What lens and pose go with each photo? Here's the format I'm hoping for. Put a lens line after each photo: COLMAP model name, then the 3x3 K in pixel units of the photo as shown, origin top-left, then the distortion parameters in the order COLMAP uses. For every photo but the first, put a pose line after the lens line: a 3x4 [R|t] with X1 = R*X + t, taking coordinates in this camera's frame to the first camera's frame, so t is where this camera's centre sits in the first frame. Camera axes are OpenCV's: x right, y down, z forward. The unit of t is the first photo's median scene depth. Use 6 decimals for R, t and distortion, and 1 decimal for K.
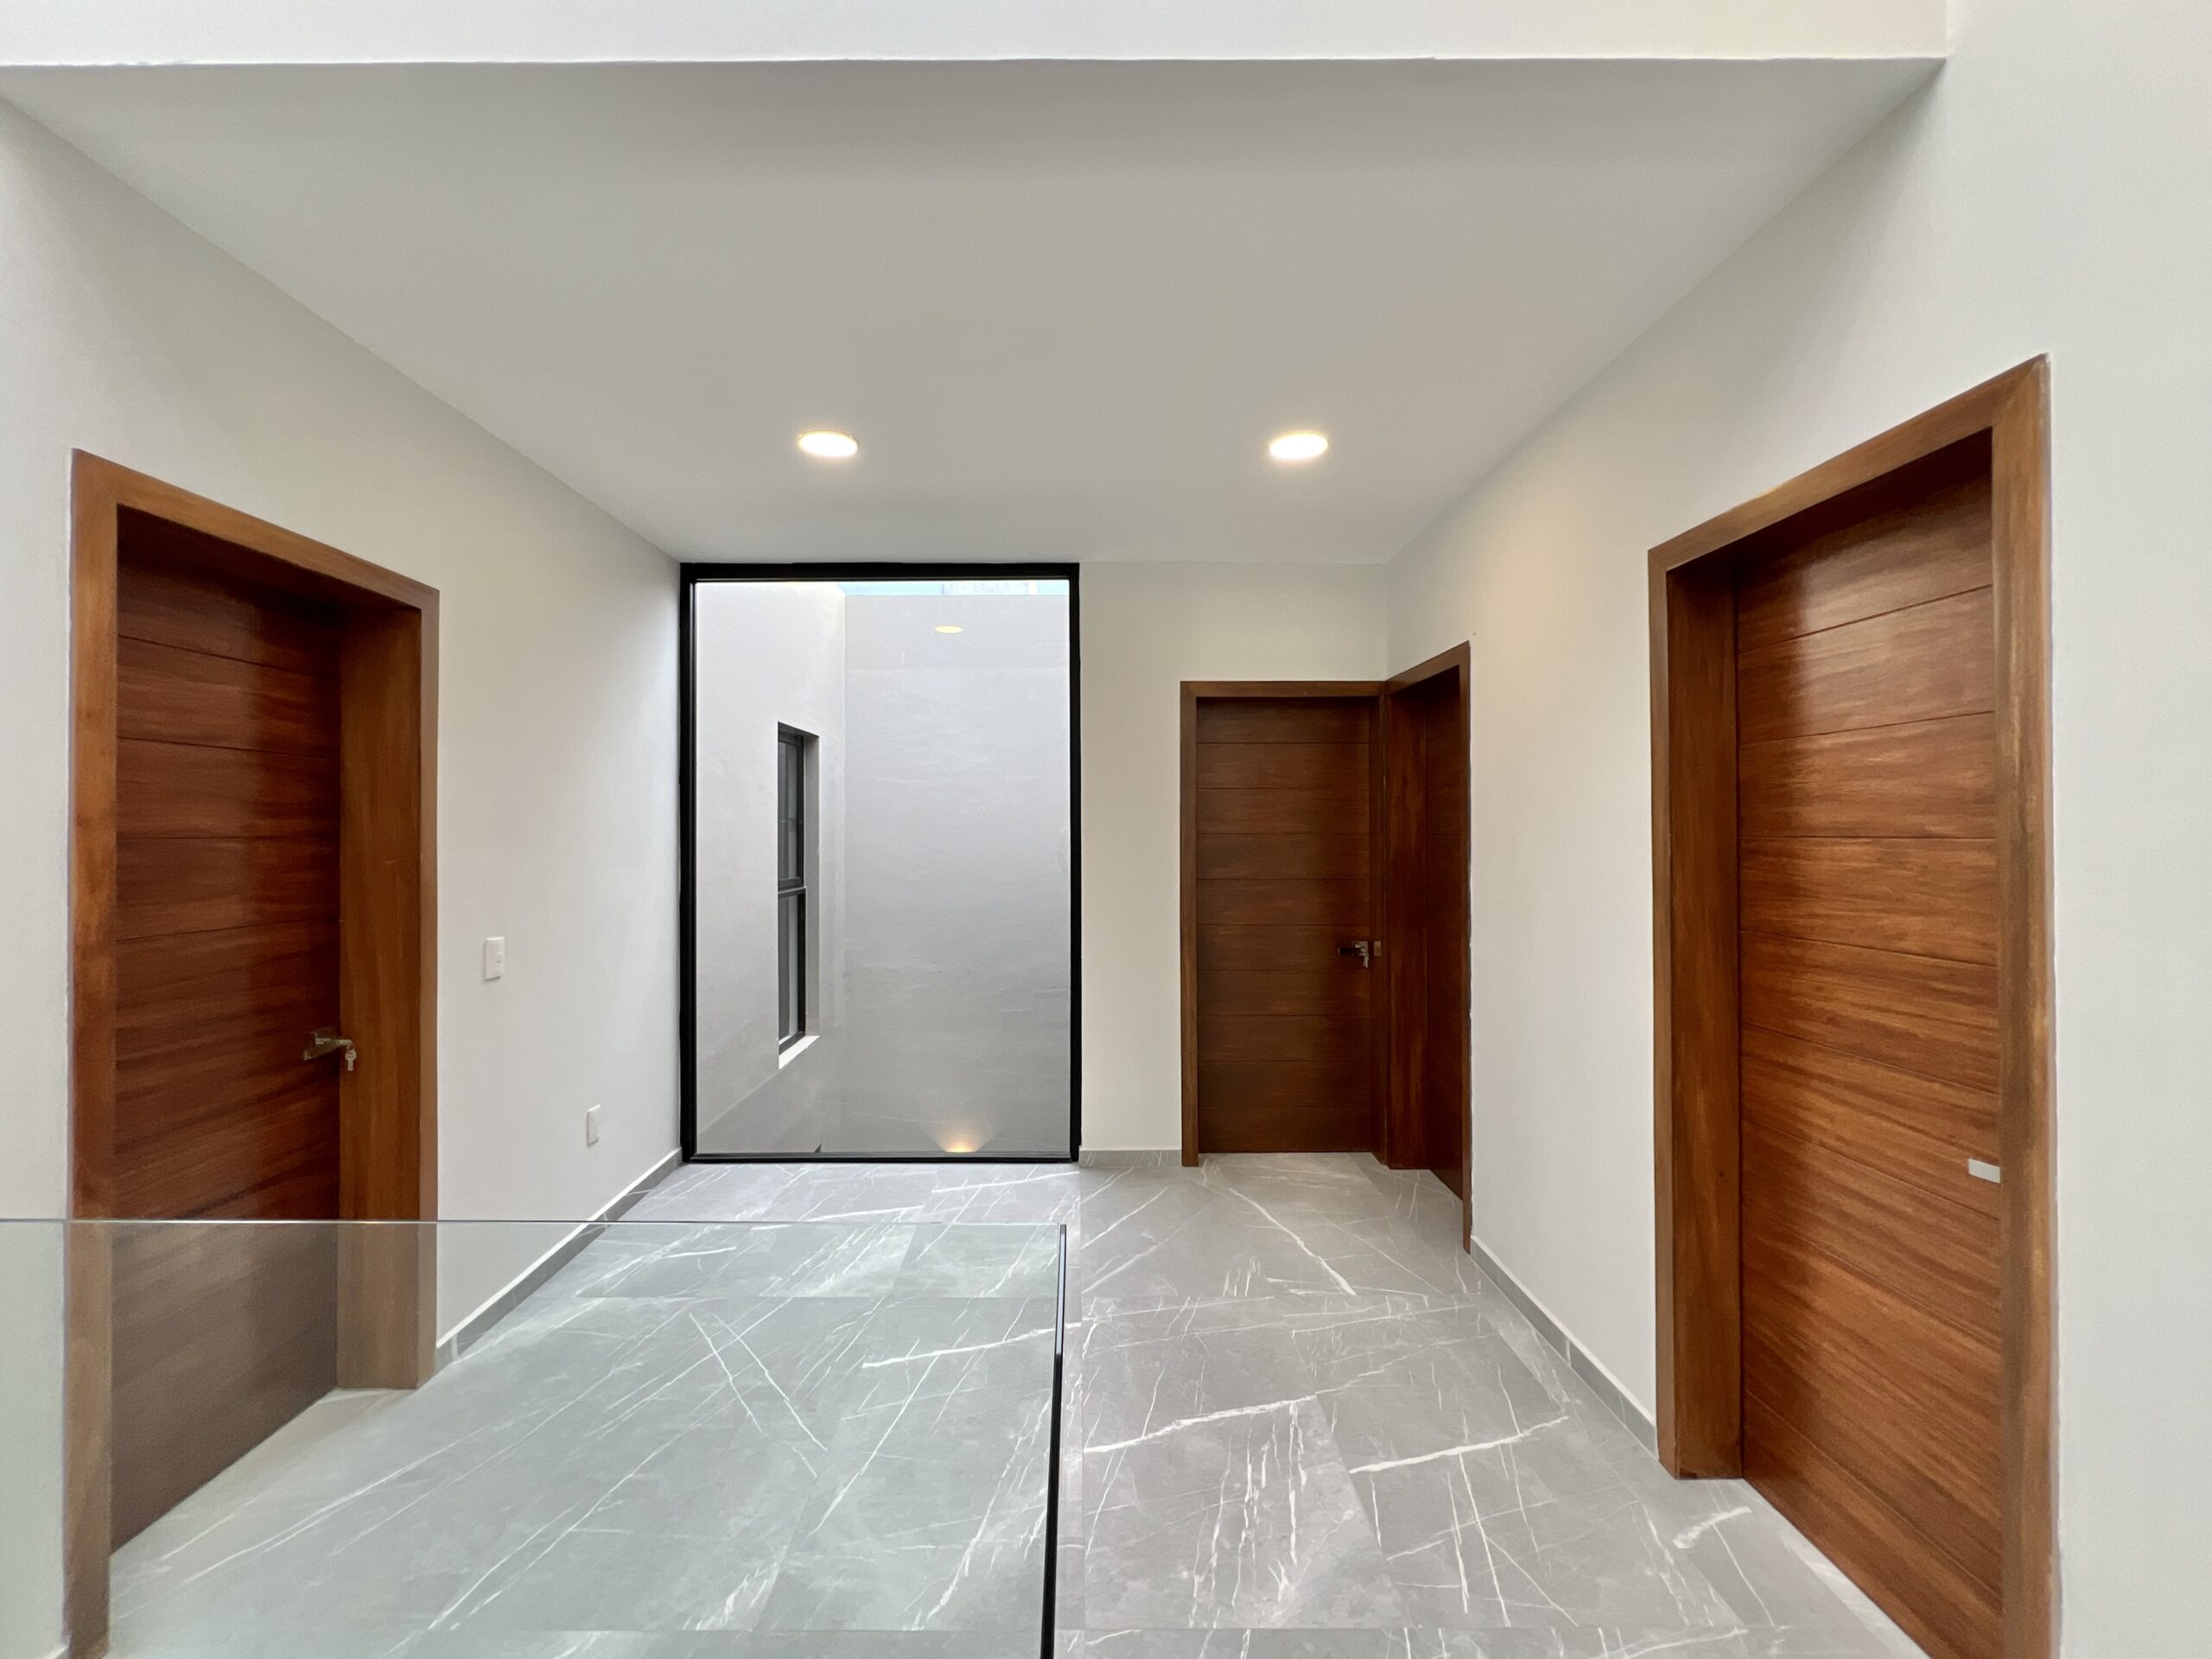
lens RADIAL K [[916.8, 0, 1073.6], [0, 916.8, 829.9], [0, 0, 1]] dist [0.000478, 0.000352]
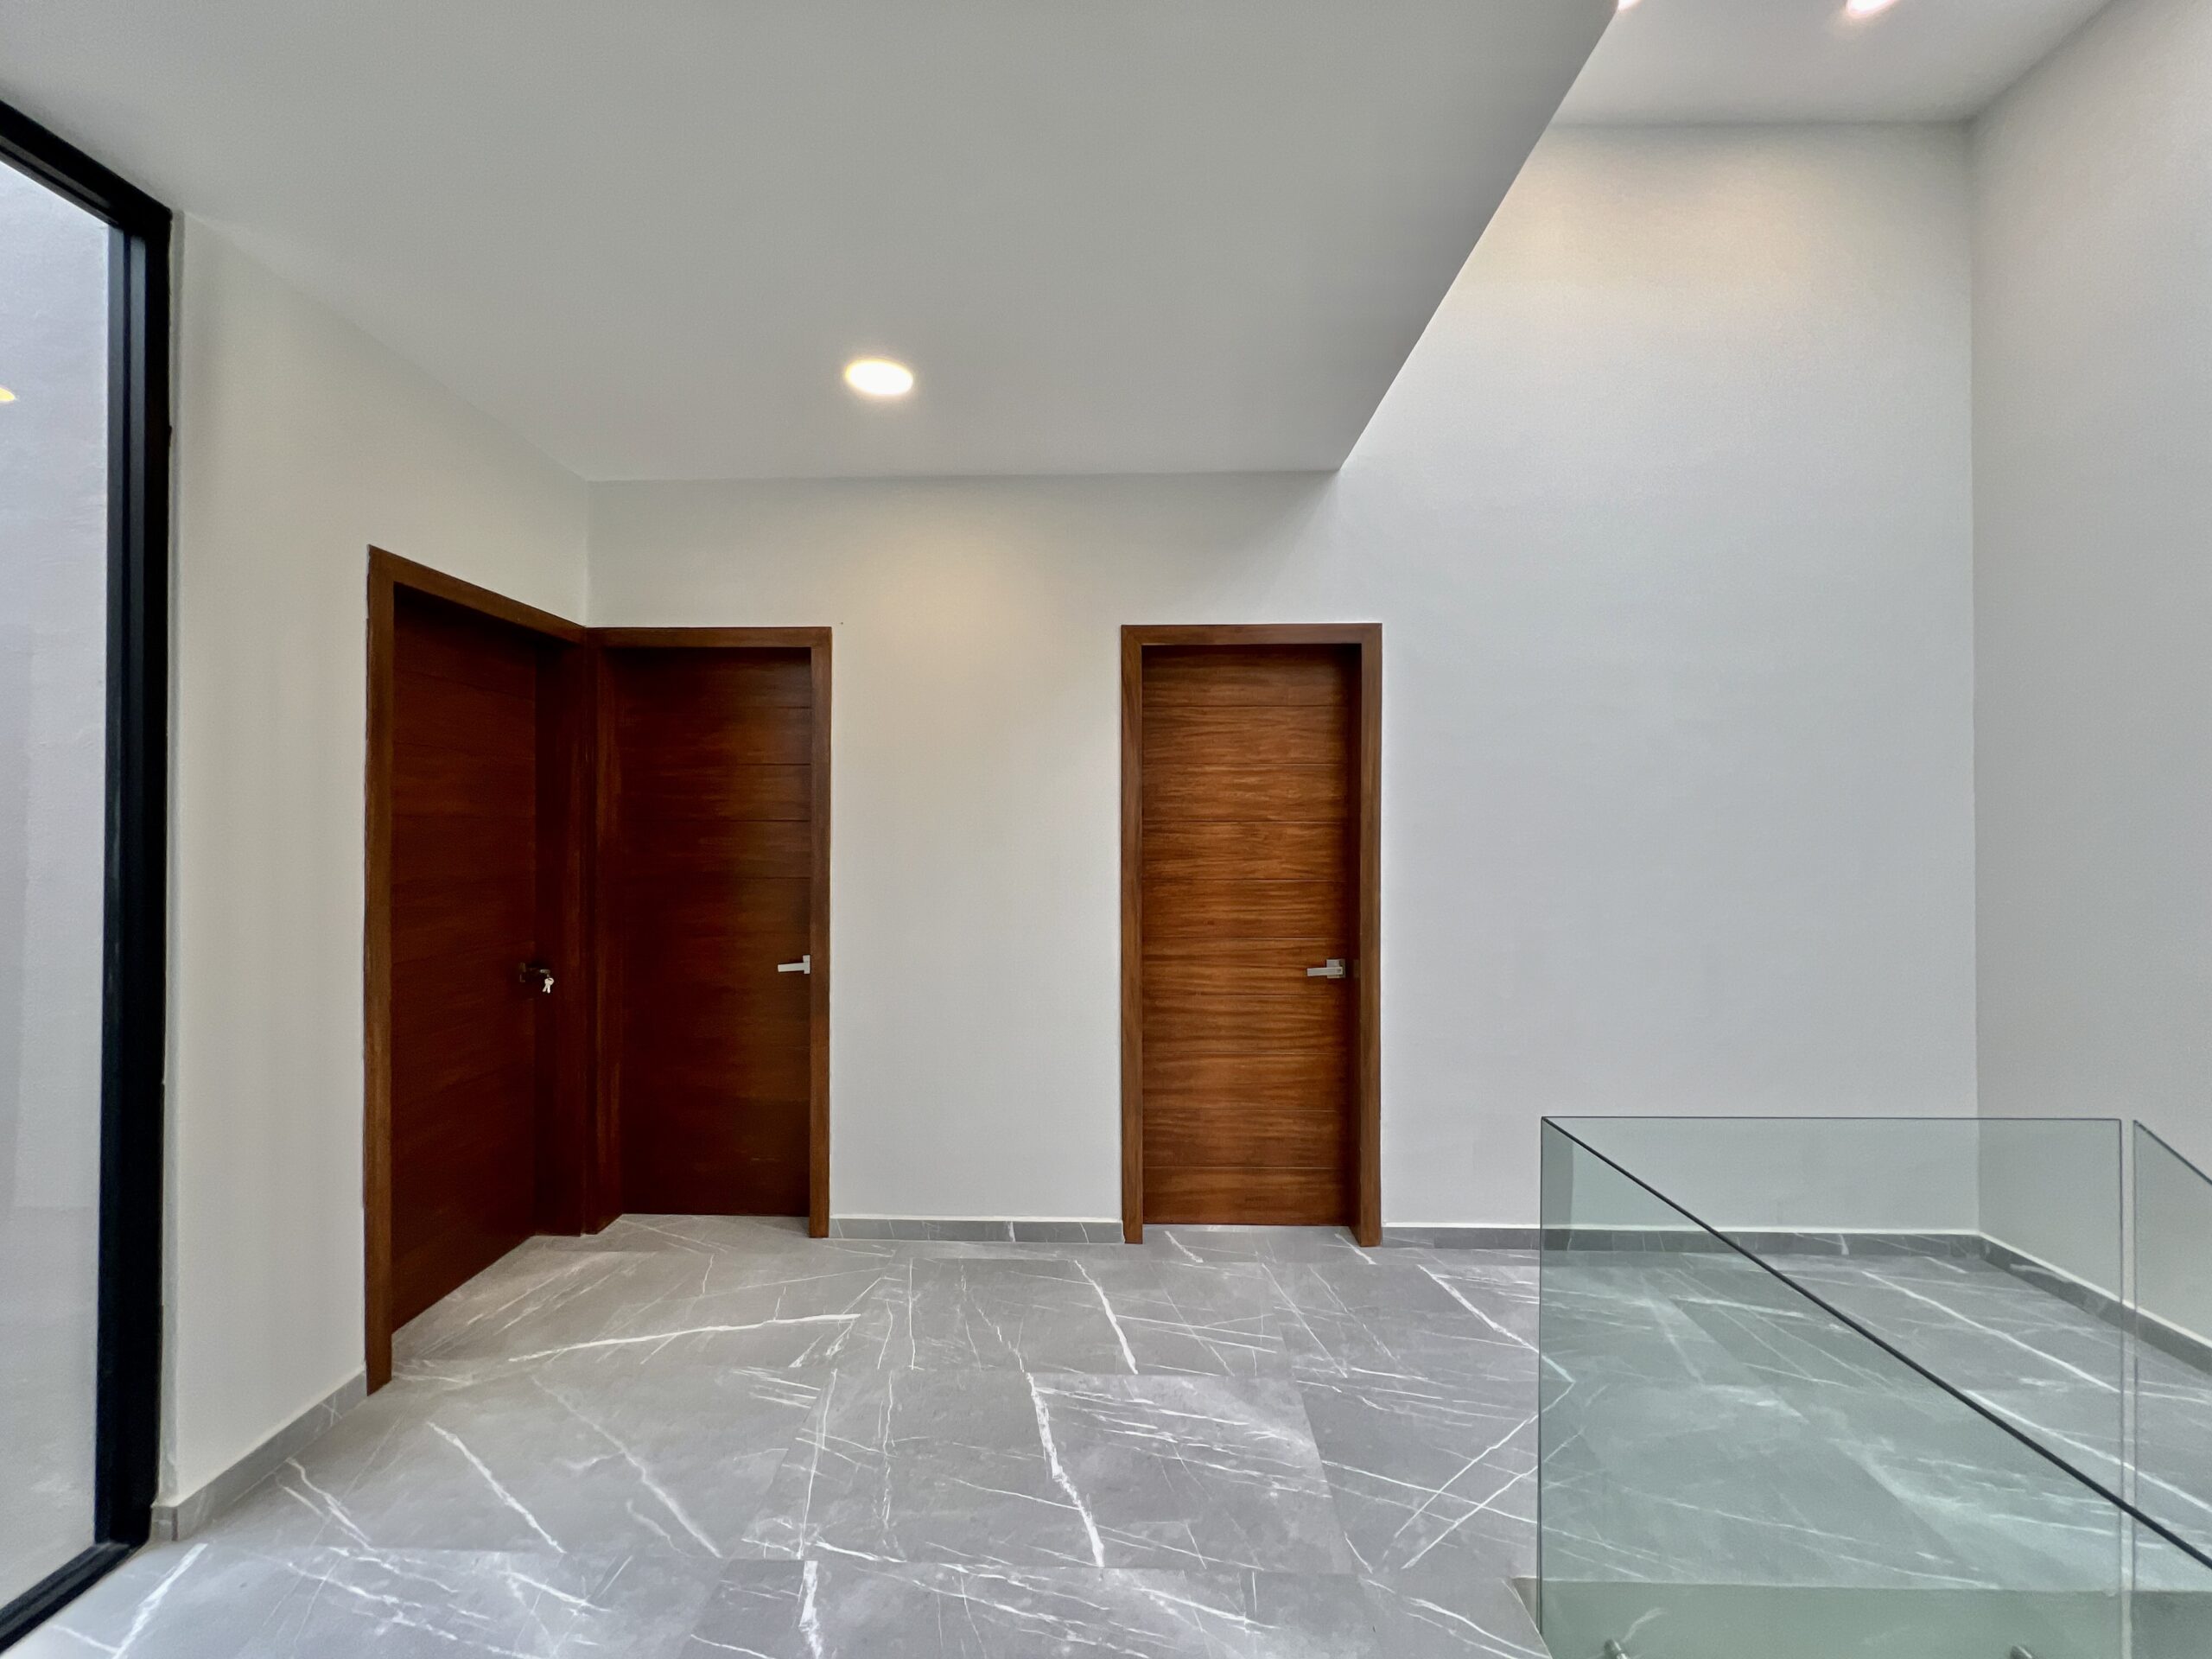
lens RADIAL K [[886.2, 0, 1102.0], [0, 886.2, 825.6], [0, 0, 1]] dist [0.001095, 0.000290]
pose [[0.028996, 0.005763, 0.999563, -0.780143], [-0.005441, 0.999969, -0.005608, 0.022355], [-0.999565, -0.005276, 0.029026, 0.978260]]
